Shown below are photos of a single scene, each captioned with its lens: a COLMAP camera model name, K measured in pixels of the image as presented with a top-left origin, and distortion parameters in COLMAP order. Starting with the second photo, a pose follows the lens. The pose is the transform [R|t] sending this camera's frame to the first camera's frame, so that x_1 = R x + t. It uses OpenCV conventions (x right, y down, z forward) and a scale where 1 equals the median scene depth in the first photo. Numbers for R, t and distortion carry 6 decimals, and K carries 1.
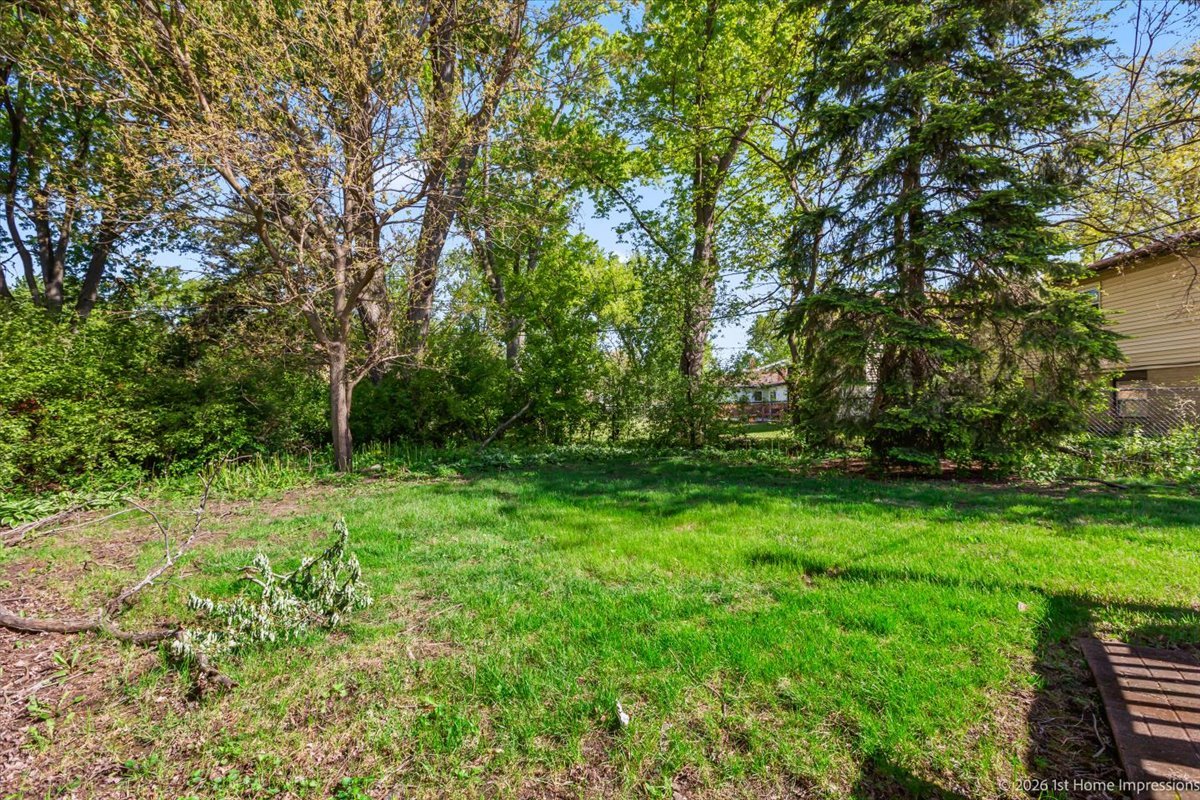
lens RADIAL K [[537.1, 0, 602.8], [0, 537.1, 381.7], [0, 0, 1]] dist [0.003288, -0.000058]
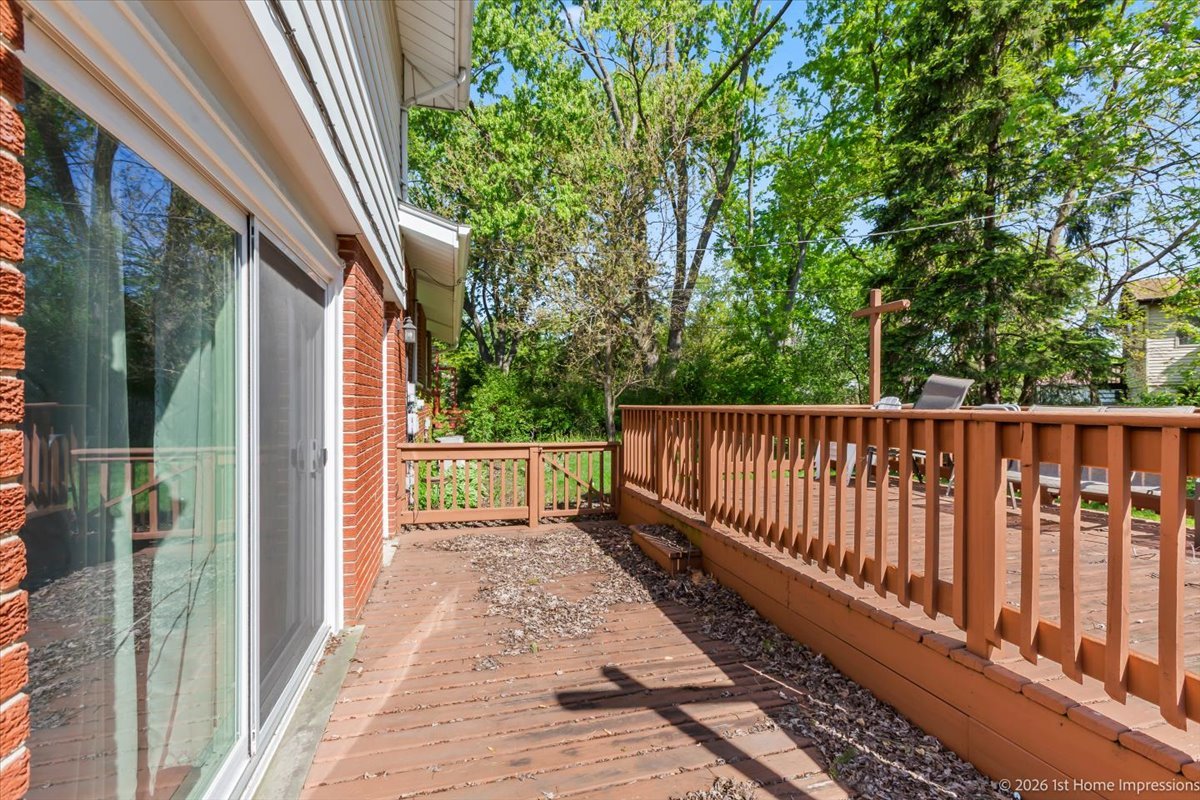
lens RADIAL K [[537.1, 0, 602.8], [0, 537.1, 381.7], [0, 0, 1]] dist [0.003288, -0.000058]
pose [[0.818201, -0.018093, -0.574647, 0.649309], [0.019909, 0.999797, -0.003131, -0.049835], [0.574587, -0.008879, 0.818395, -0.623589]]
